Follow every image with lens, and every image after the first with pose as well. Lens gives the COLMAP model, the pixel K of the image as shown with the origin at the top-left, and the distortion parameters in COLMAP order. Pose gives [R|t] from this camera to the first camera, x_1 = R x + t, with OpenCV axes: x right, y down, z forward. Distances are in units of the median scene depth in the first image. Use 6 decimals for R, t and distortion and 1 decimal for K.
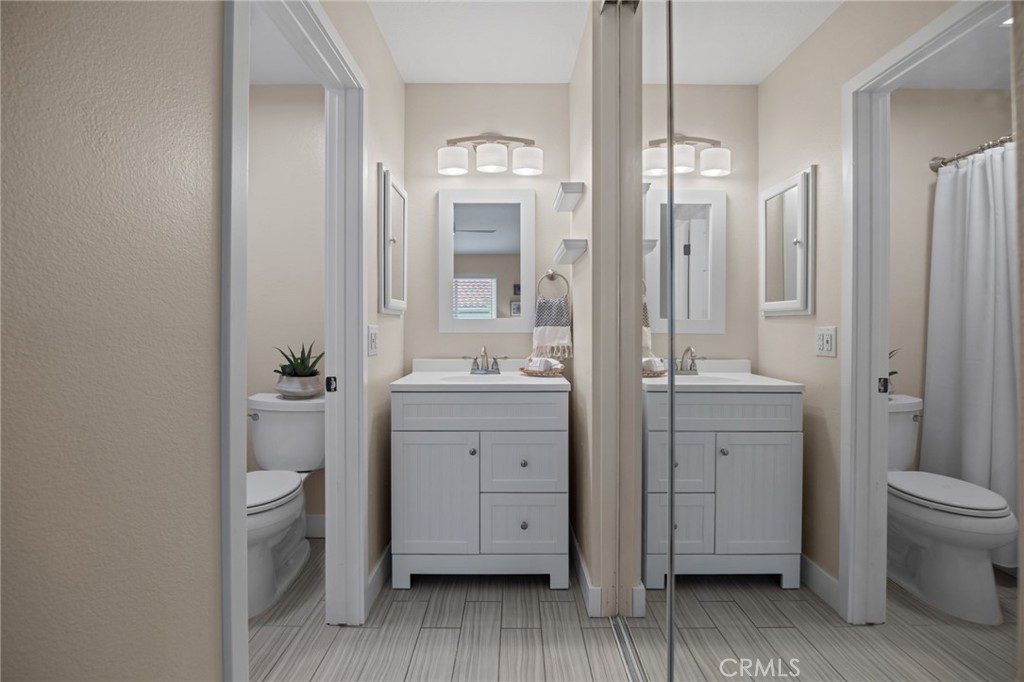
lens RADIAL K [[477.2, 0, 510.5], [0, 477.2, 331.1], [0, 0, 1]] dist [-0.001824, -0.000069]
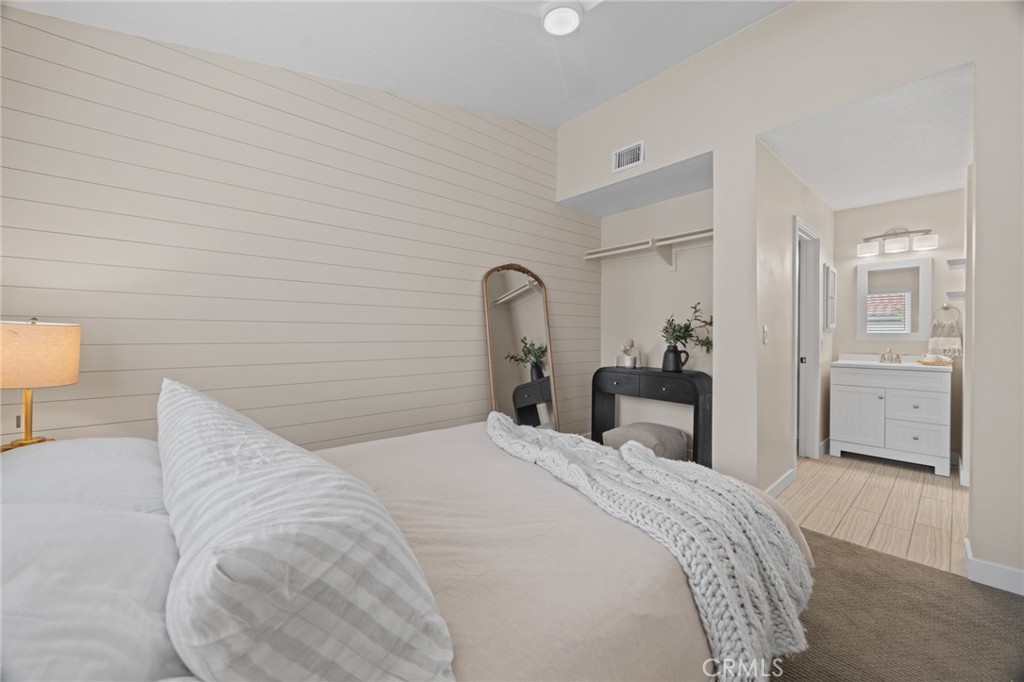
lens RADIAL K [[397.5, 0, 506.4], [0, 397.5, 334.7], [0, 0, 1]] dist [0.000665, 0.000141]
pose [[0.664377, 0.003801, -0.747388, 0.110721], [-0.019066, 0.999748, -0.011864, 0.027698], [0.747154, 0.022132, 0.664282, -1.142589]]
